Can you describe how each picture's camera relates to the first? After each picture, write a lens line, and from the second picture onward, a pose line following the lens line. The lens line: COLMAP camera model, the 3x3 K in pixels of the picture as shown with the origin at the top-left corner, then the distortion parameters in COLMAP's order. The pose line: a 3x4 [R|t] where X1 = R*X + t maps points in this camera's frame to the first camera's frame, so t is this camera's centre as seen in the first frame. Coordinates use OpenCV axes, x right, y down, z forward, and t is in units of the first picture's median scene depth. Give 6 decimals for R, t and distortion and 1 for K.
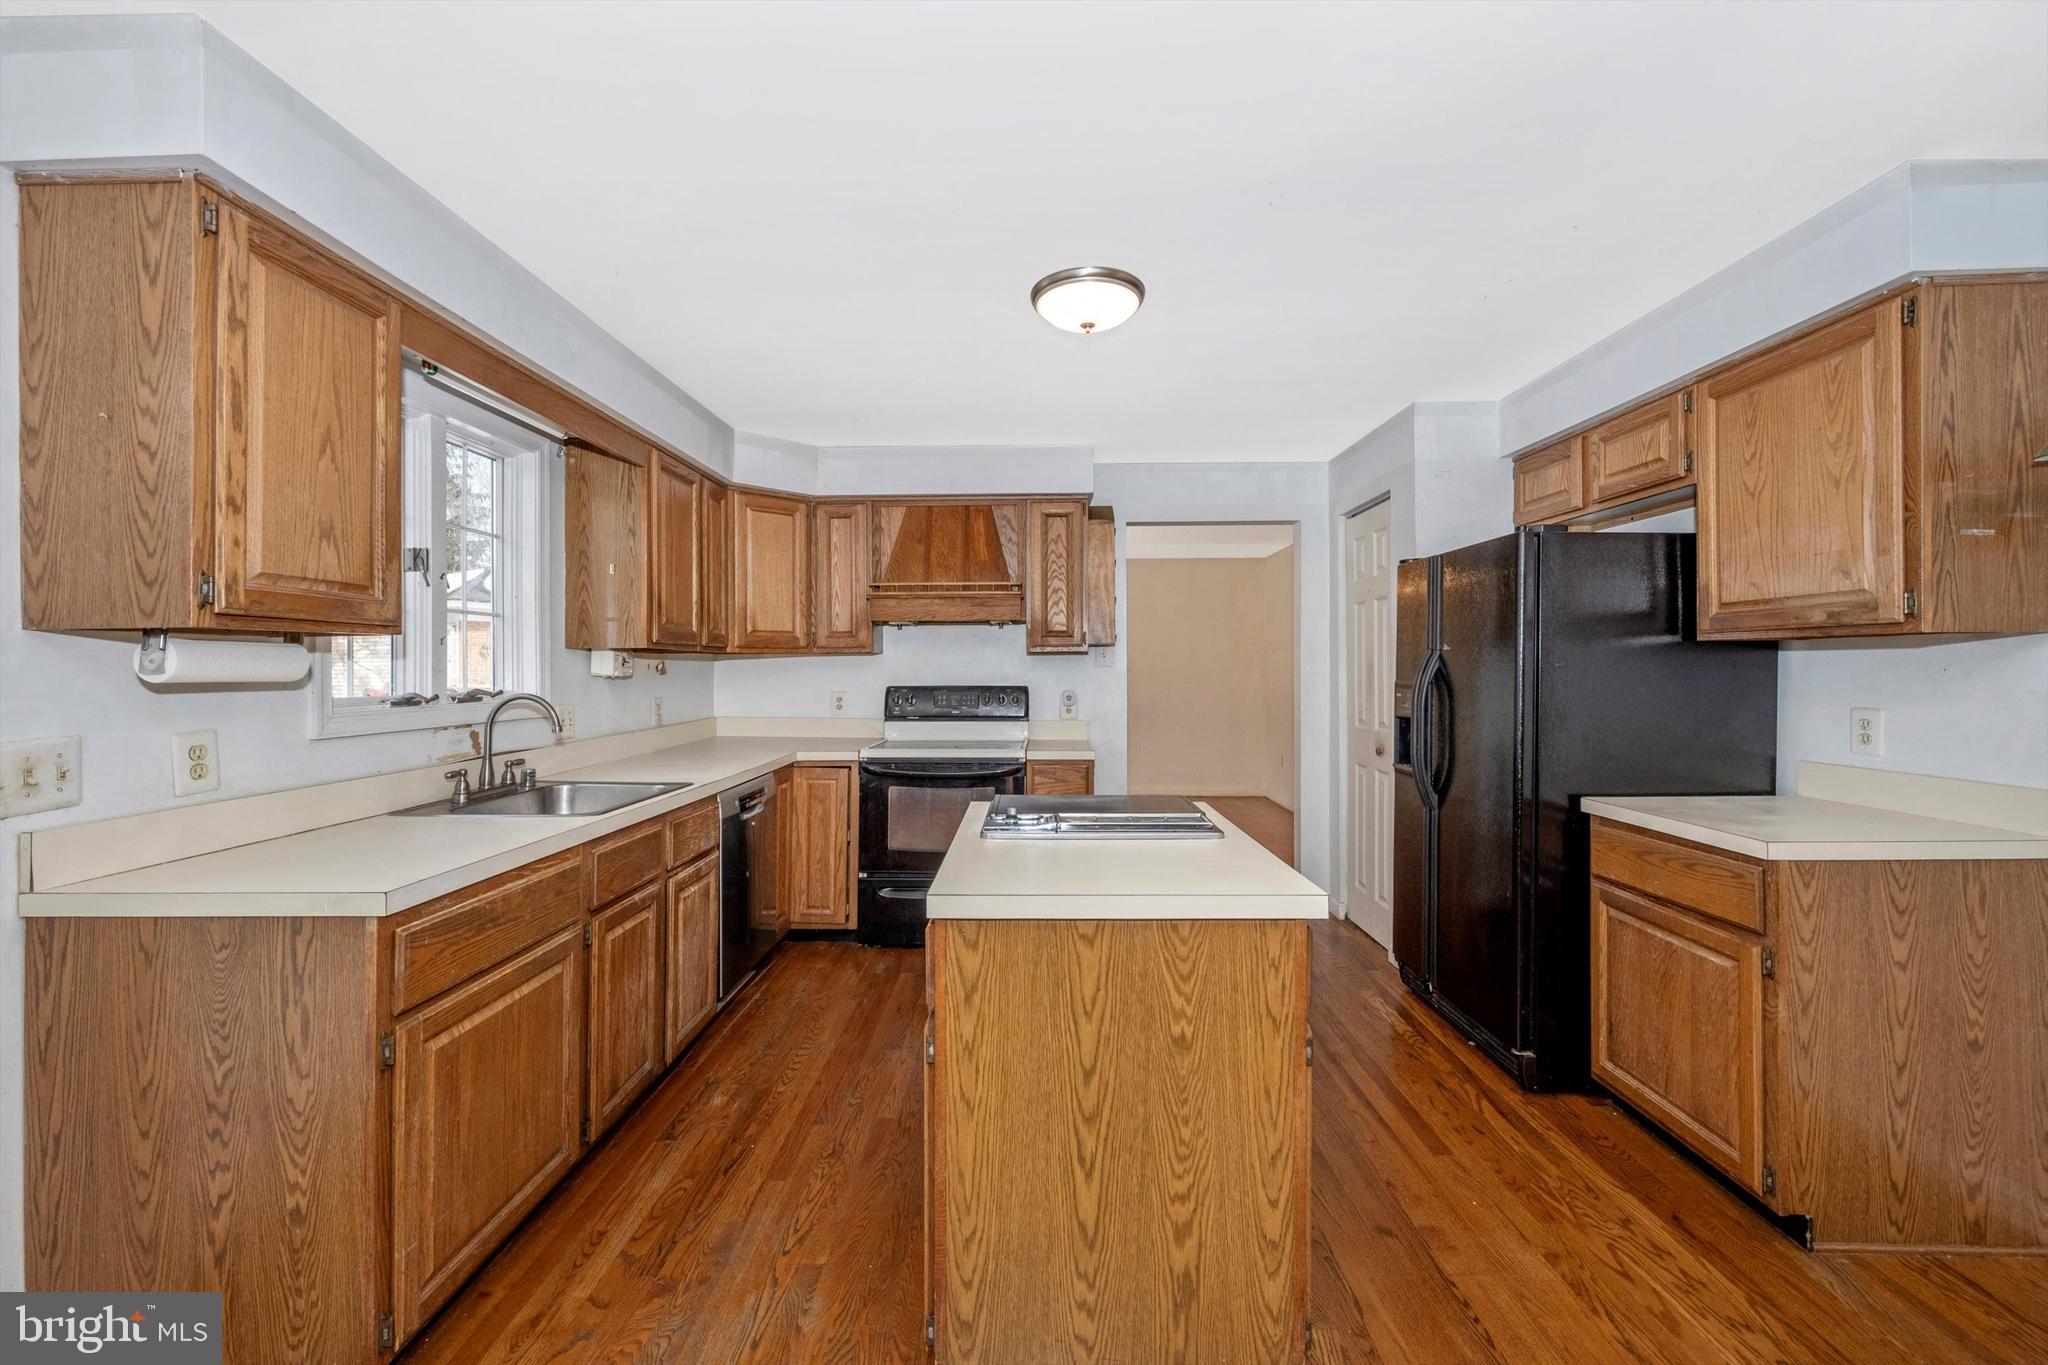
lens RADIAL K [[834.9, 0, 1015.8], [0, 834.9, 671.6], [0, 0, 1]] dist [0.007232, -0.000504]
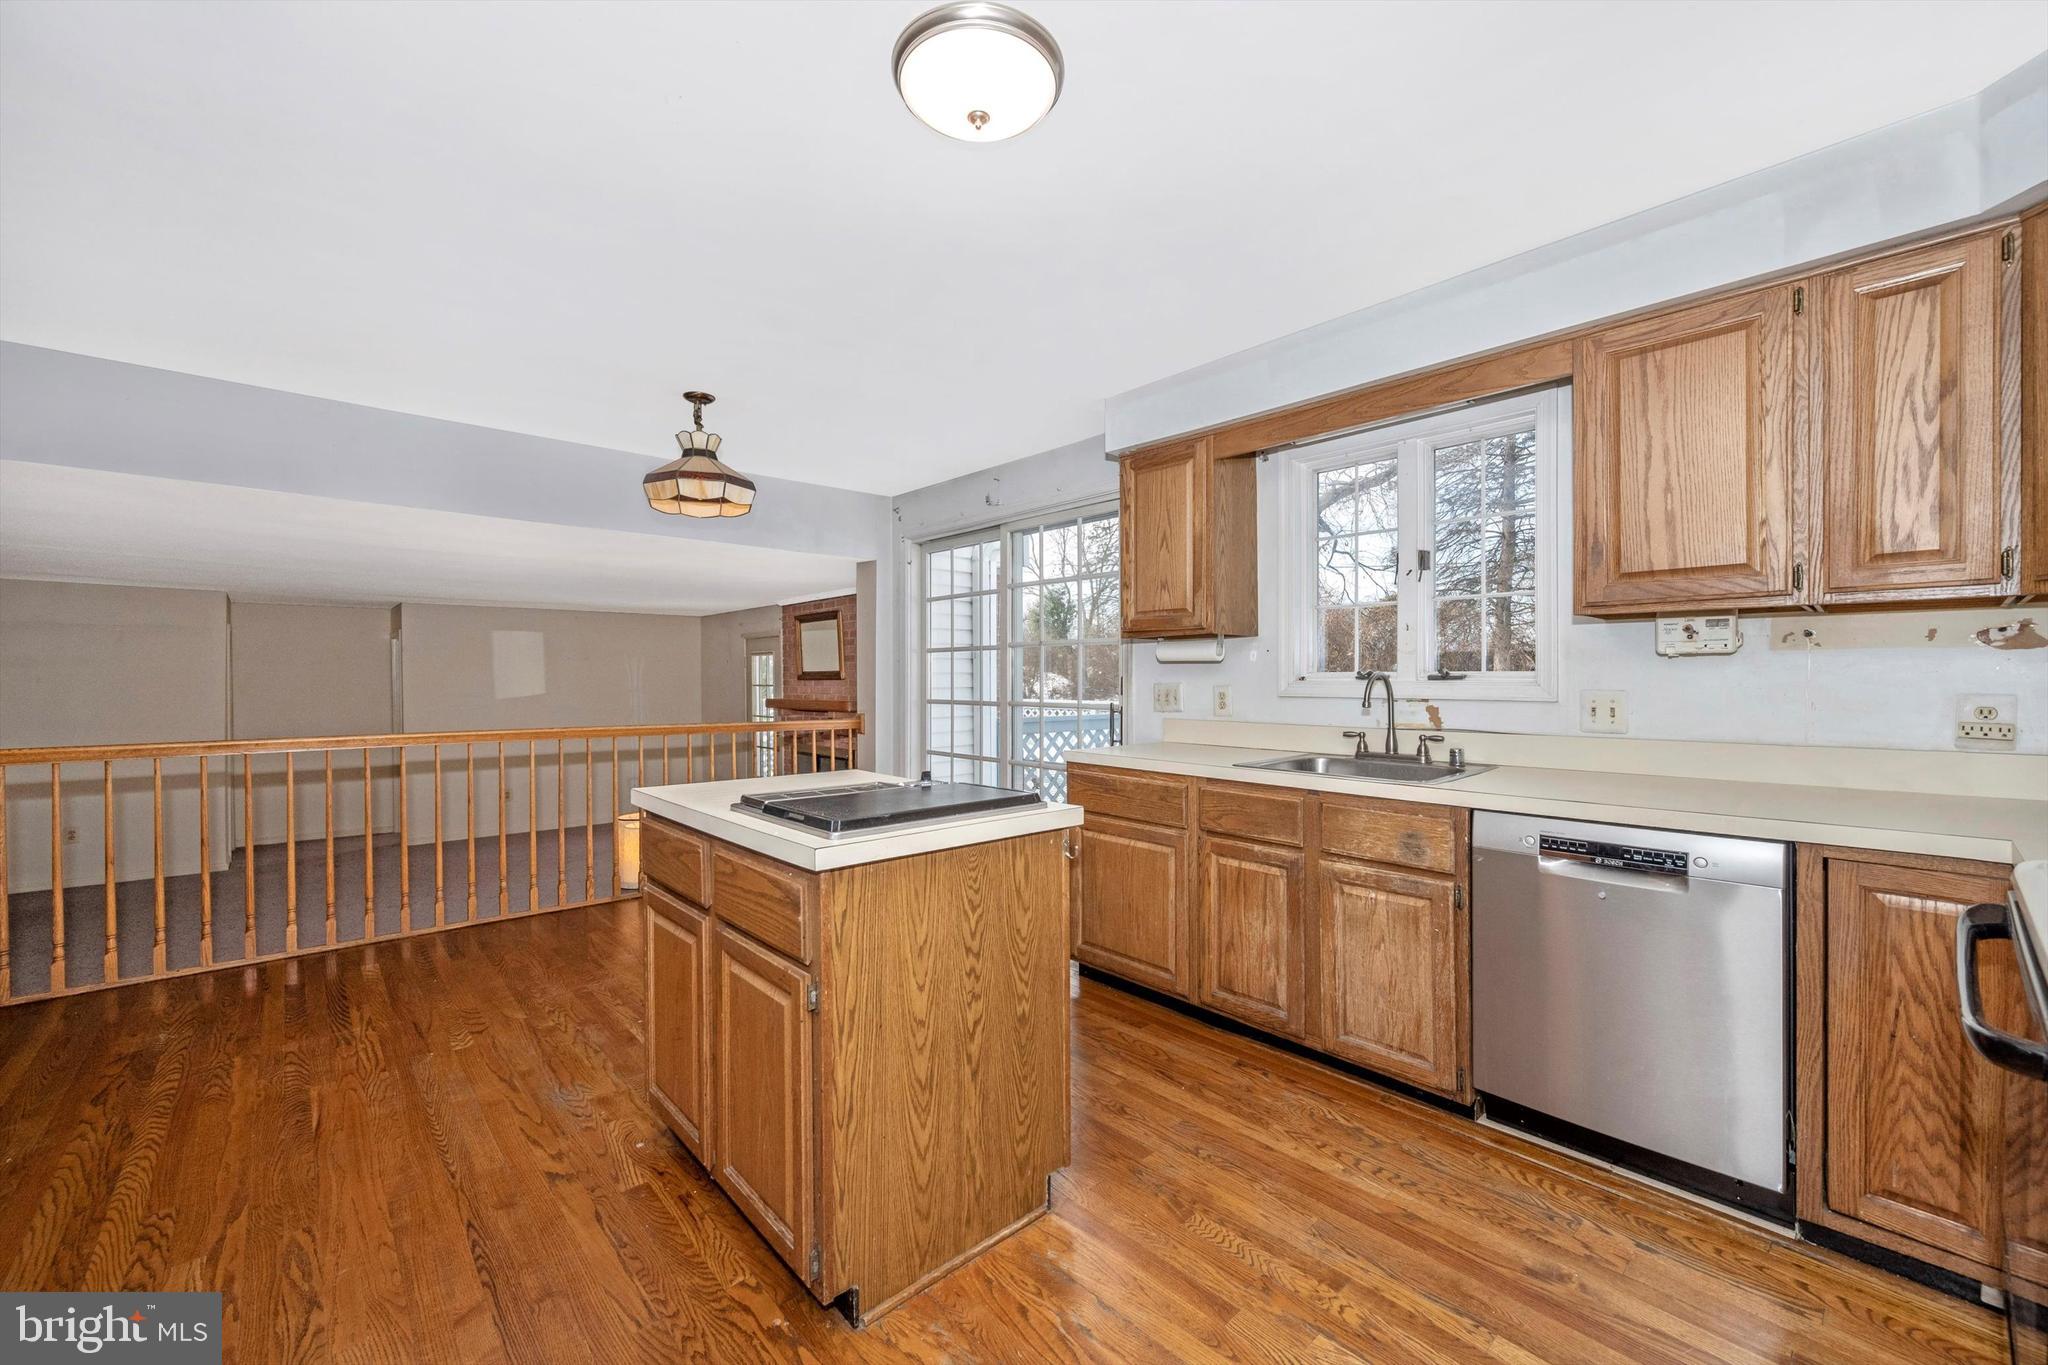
lens RADIAL K [[812.6, 0, 1033.0], [0, 812.6, 686.7], [0, 0, 1]] dist [0.001236, 0.000411]
pose [[-0.719443, 0.009747, -0.694483, 0.674738], [-0.002151, 0.999865, 0.016262, 0.039901], [0.694548, 0.013194, -0.719325, 1.986357]]
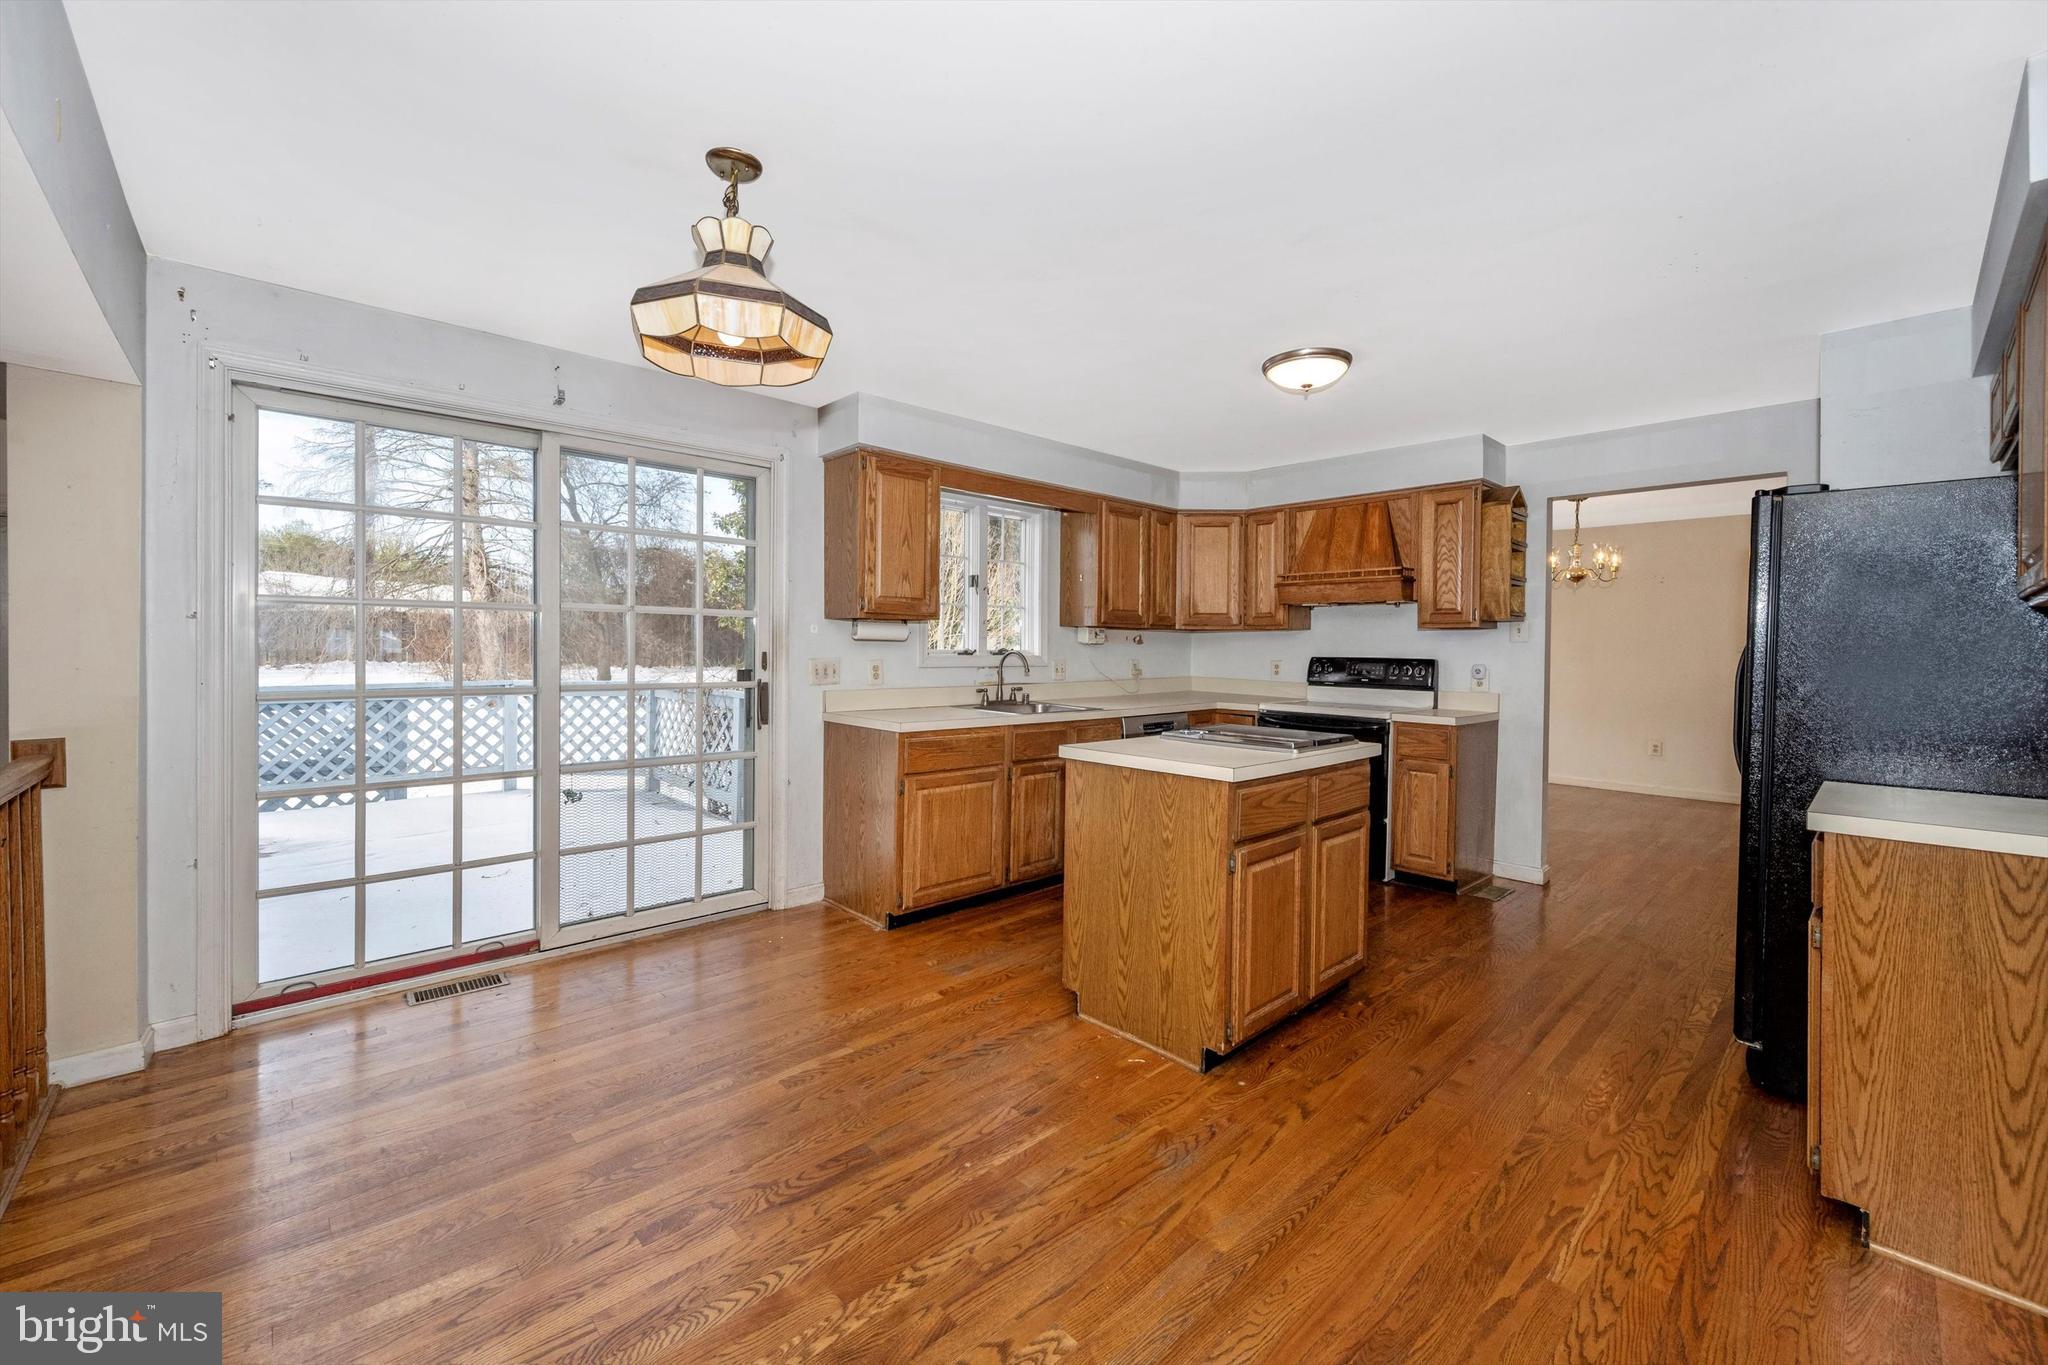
lens RADIAL K [[808.9, 0, 994.3], [0, 808.9, 665.3], [0, 0, 1]] dist [-0.000354, 0.000275]
pose [[0.686598, 0.028112, -0.726493, 0.920806], [-0.016922, 0.999599, 0.022687, 0.025389], [0.726840, -0.003283, 0.686799, -0.349458]]
